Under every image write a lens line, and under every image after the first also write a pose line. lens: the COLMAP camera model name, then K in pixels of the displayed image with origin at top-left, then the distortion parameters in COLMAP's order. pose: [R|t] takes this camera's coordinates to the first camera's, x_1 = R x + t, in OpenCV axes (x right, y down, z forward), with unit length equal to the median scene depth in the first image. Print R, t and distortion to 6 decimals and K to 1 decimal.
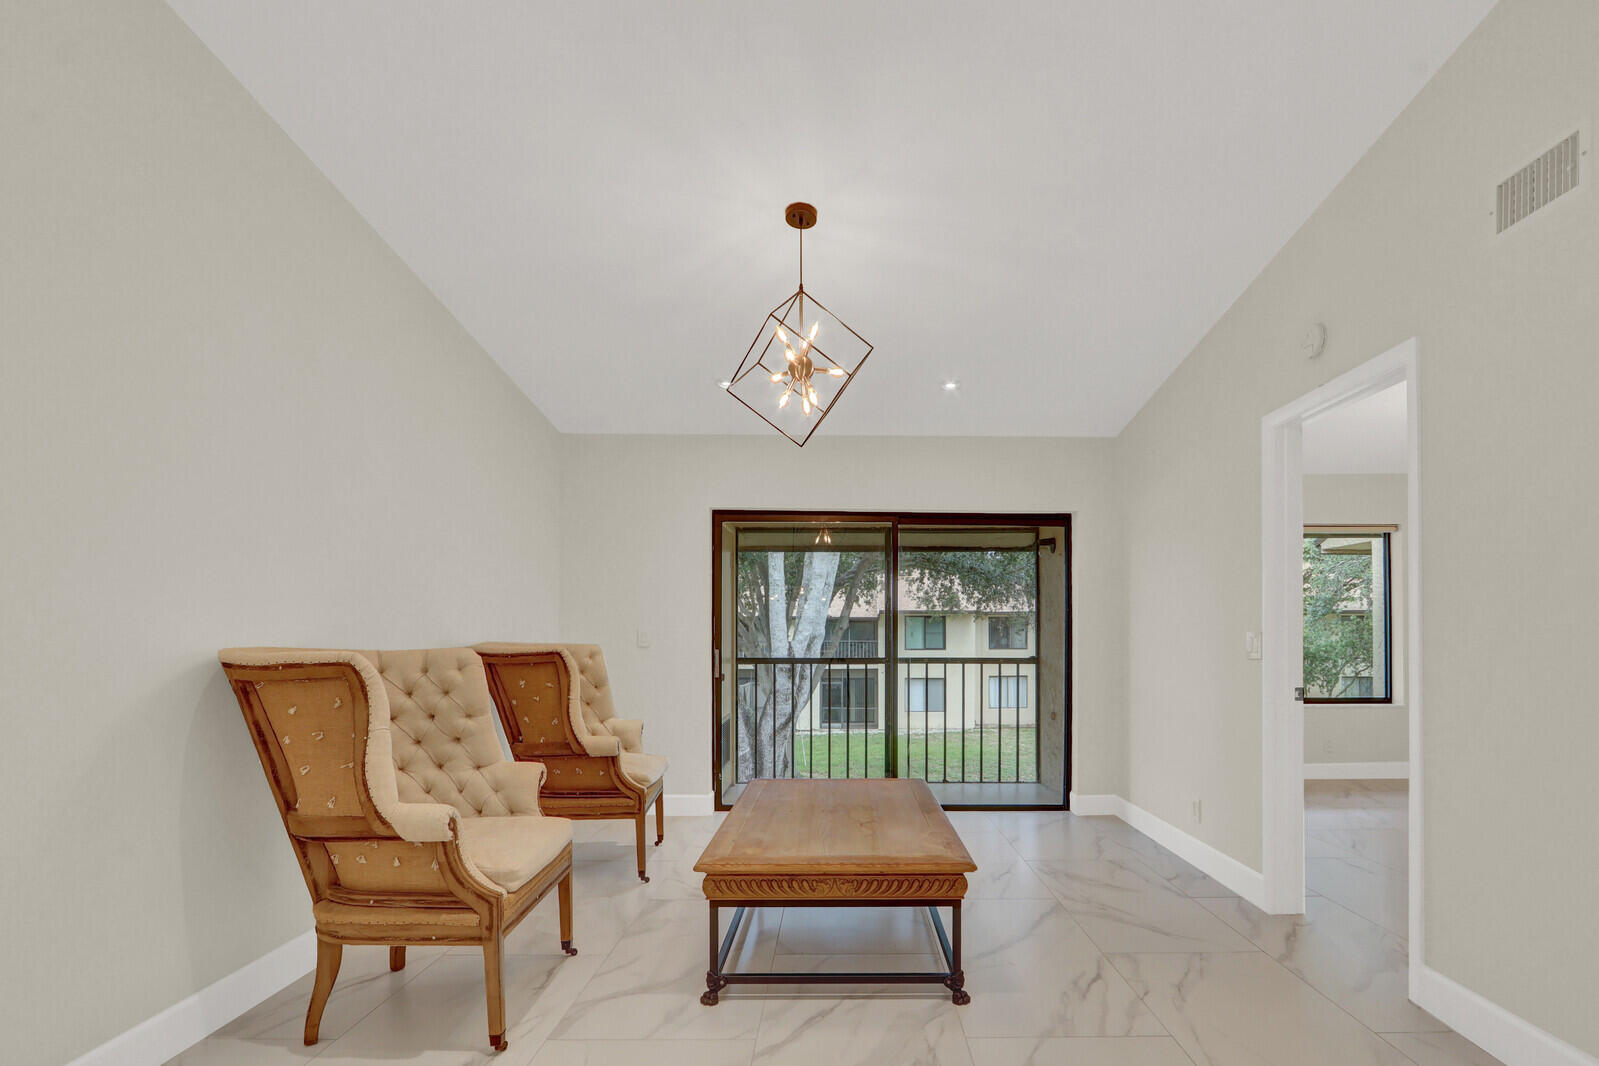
lens RADIAL K [[774.9, 0, 859.7], [0, 774.9, 642.8], [0, 0, 1]] dist [-0.003096, -0.000212]
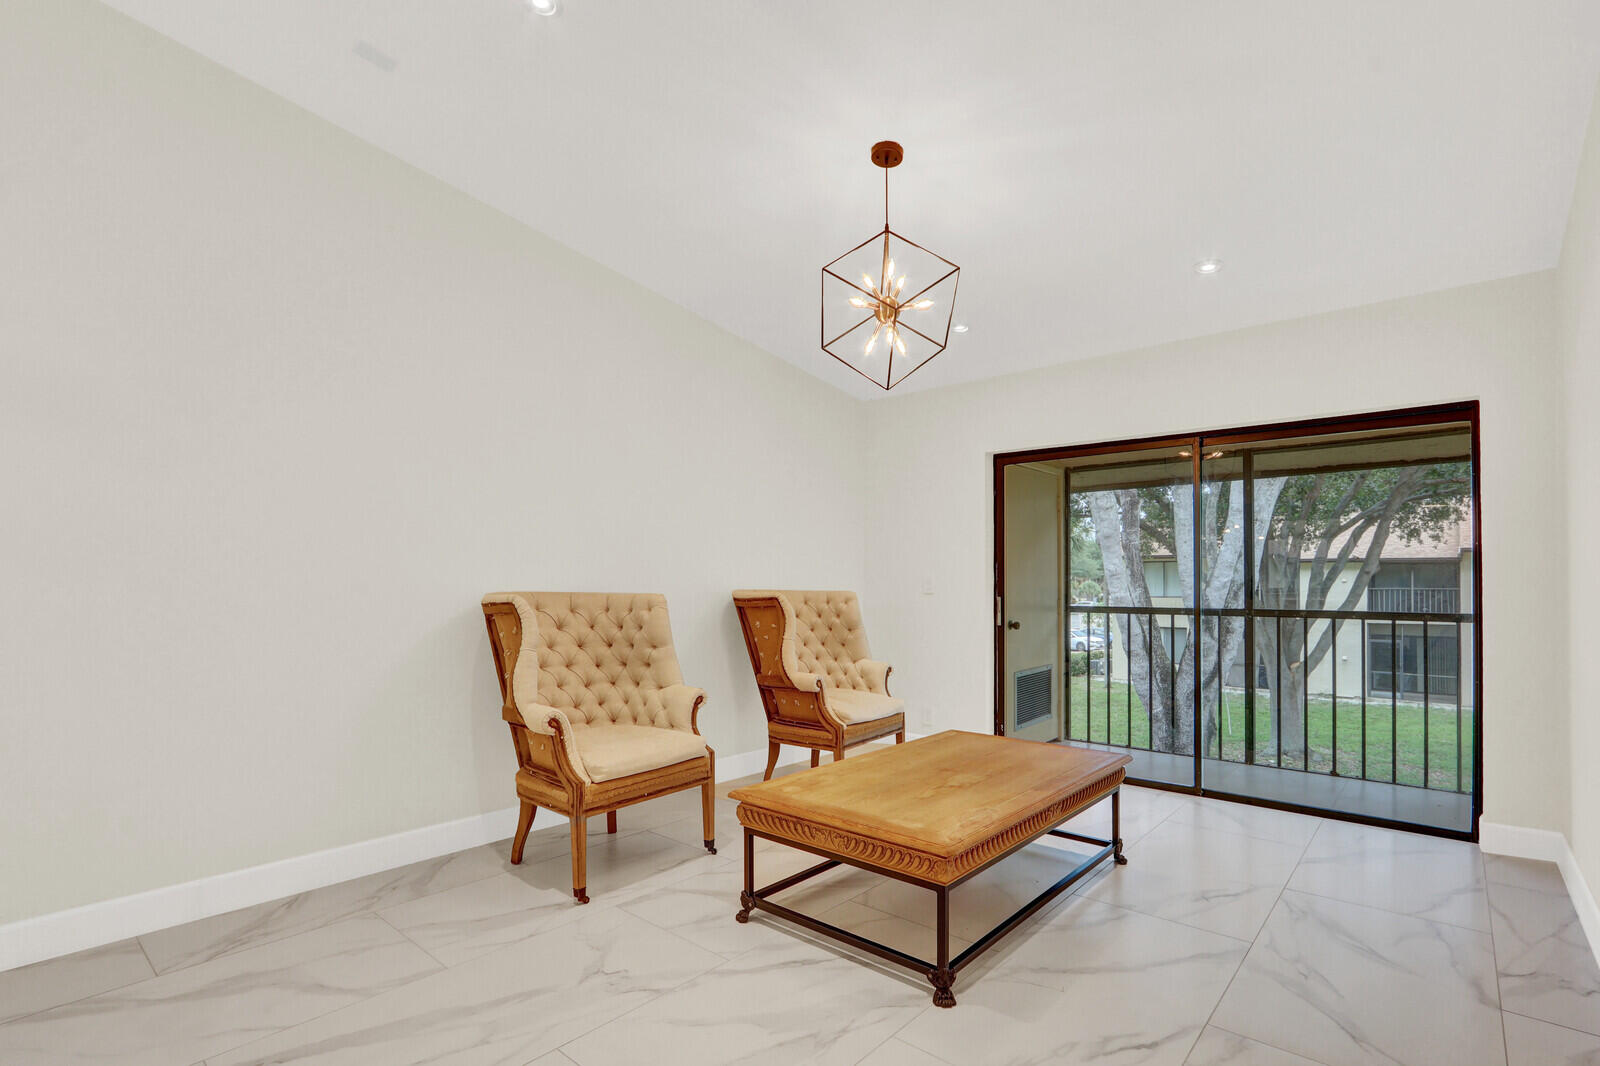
lens RADIAL K [[769.9, 0, 802.5], [0, 769.9, 580.6], [0, 0, 1]] dist [-0.020067, -0.000045]
pose [[0.741775, -0.004062, -0.670637, 0.444499], [-0.003752, 0.999941, -0.010207, -0.002049], [0.670638, 0.010087, 0.741716, 0.186563]]
